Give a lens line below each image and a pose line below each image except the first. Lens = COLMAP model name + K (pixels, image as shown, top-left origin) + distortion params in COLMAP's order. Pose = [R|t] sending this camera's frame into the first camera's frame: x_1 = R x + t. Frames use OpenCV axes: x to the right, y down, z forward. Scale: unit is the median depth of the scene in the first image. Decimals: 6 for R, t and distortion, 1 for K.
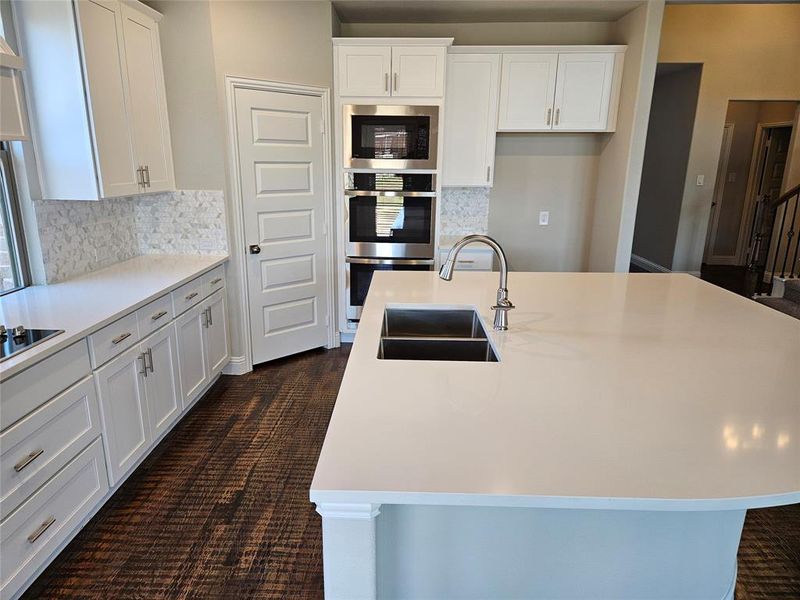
lens RADIAL K [[534.5, 0, 386.6], [0, 534.5, 297.7], [0, 0, 1]] dist [0.044851, -0.000239]
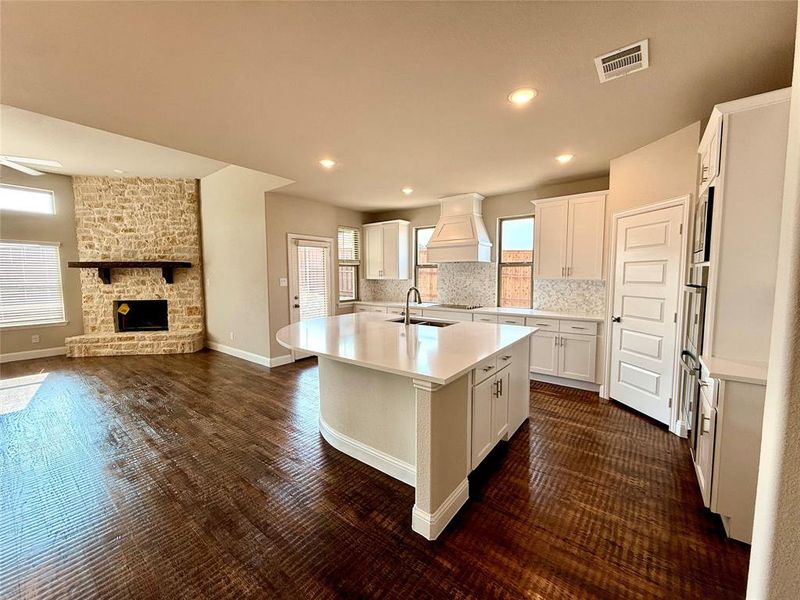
lens RADIAL K [[318.7, 0, 397.2], [0, 318.7, 300.2], [0, 0, 1]] dist [-0.000314, -0.000012]
pose [[-0.582010, 0.056703, -0.811202, 0.796832], [-0.205414, 0.954963, 0.214129, -0.197755], [0.786810, 0.291258, -0.544150, 0.947728]]
